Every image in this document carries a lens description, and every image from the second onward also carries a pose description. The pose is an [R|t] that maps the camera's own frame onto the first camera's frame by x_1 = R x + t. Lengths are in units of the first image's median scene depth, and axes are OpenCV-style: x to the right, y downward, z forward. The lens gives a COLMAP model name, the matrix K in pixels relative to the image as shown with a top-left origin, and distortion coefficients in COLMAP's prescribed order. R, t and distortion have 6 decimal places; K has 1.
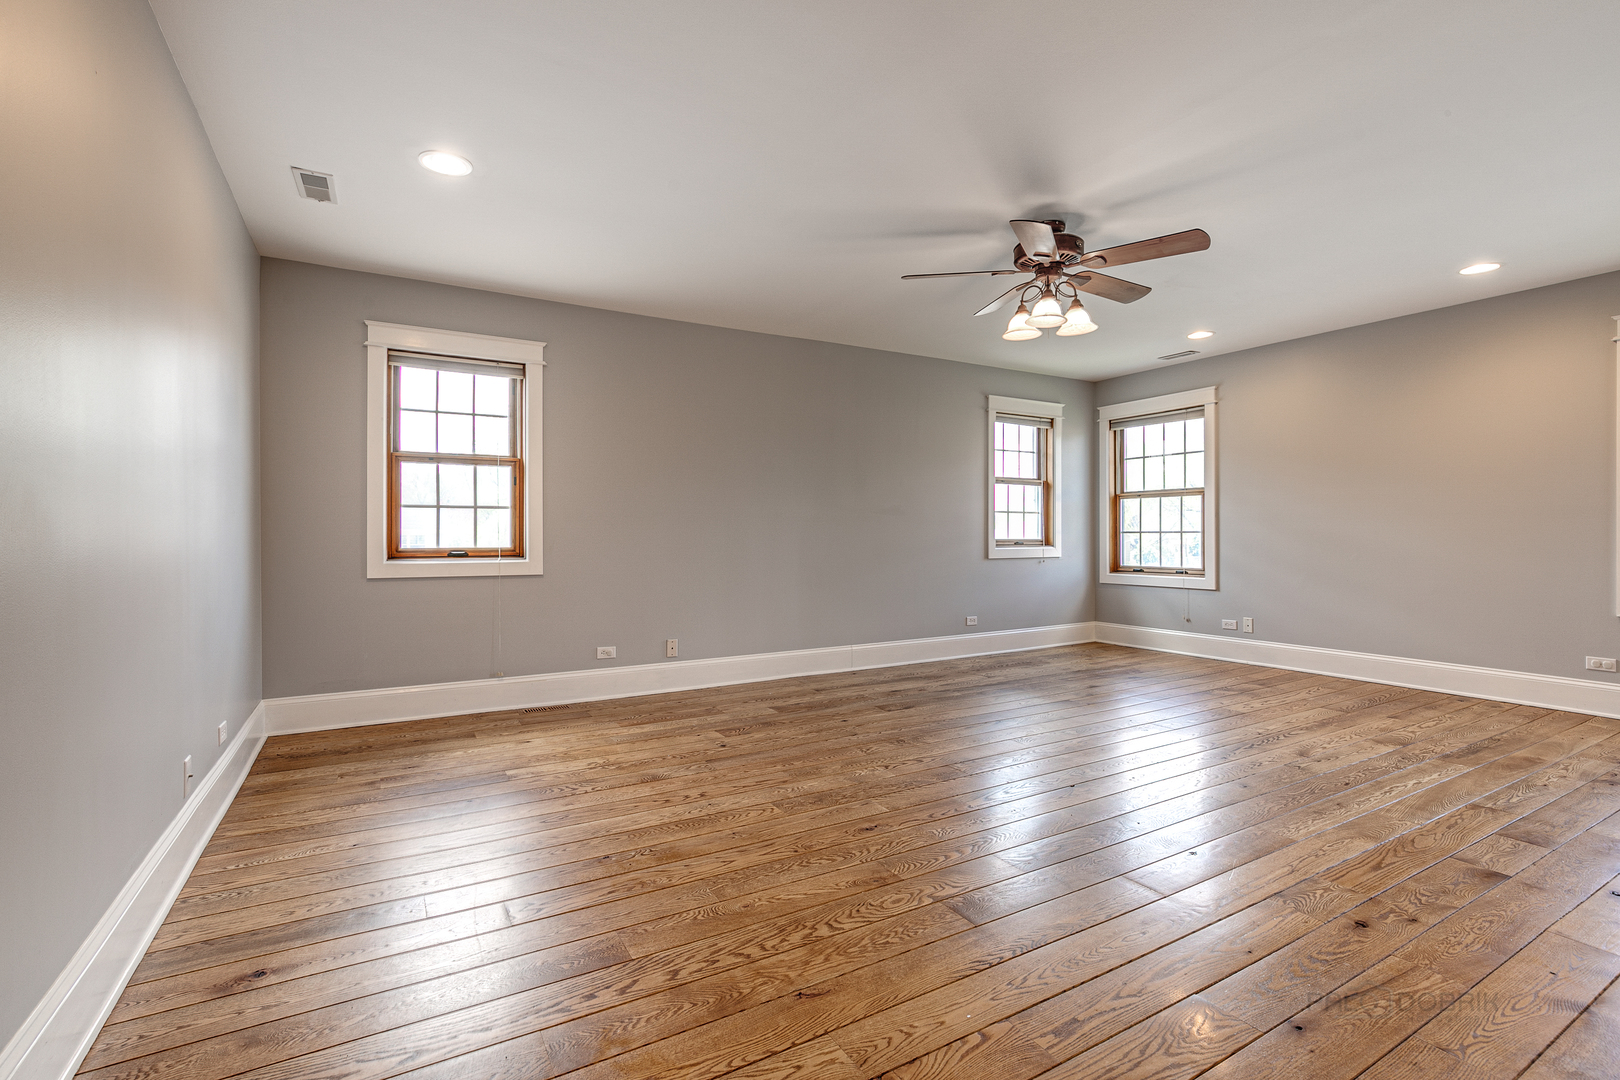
lens RADIAL K [[741.8, 0, 817.5], [0, 741.8, 539.5], [0, 0, 1]] dist [-0.001466, 0.000571]
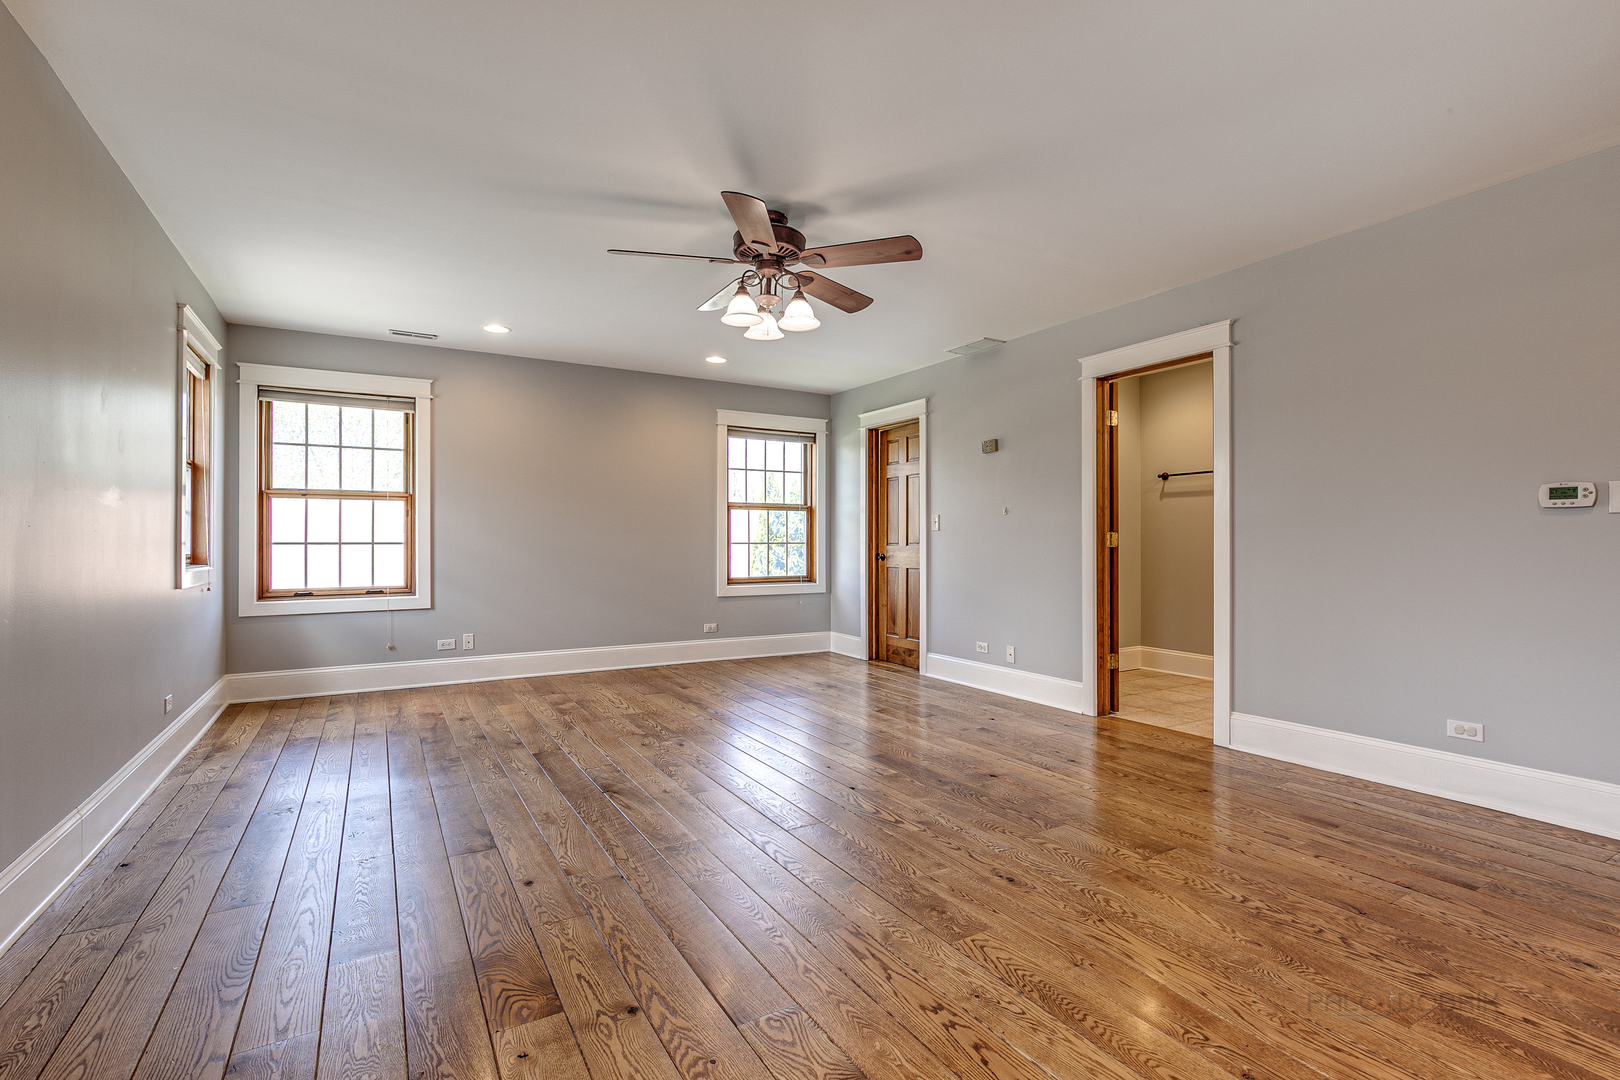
lens RADIAL K [[741.8, 0, 817.5], [0, 741.8, 539.5], [0, 0, 1]] dist [-0.001466, 0.000571]
pose [[-0.007186, 0.006939, 0.999950, -0.618791], [0.008722, 0.999938, -0.006876, -0.008002], [-0.999936, 0.008672, -0.007246, 0.936314]]
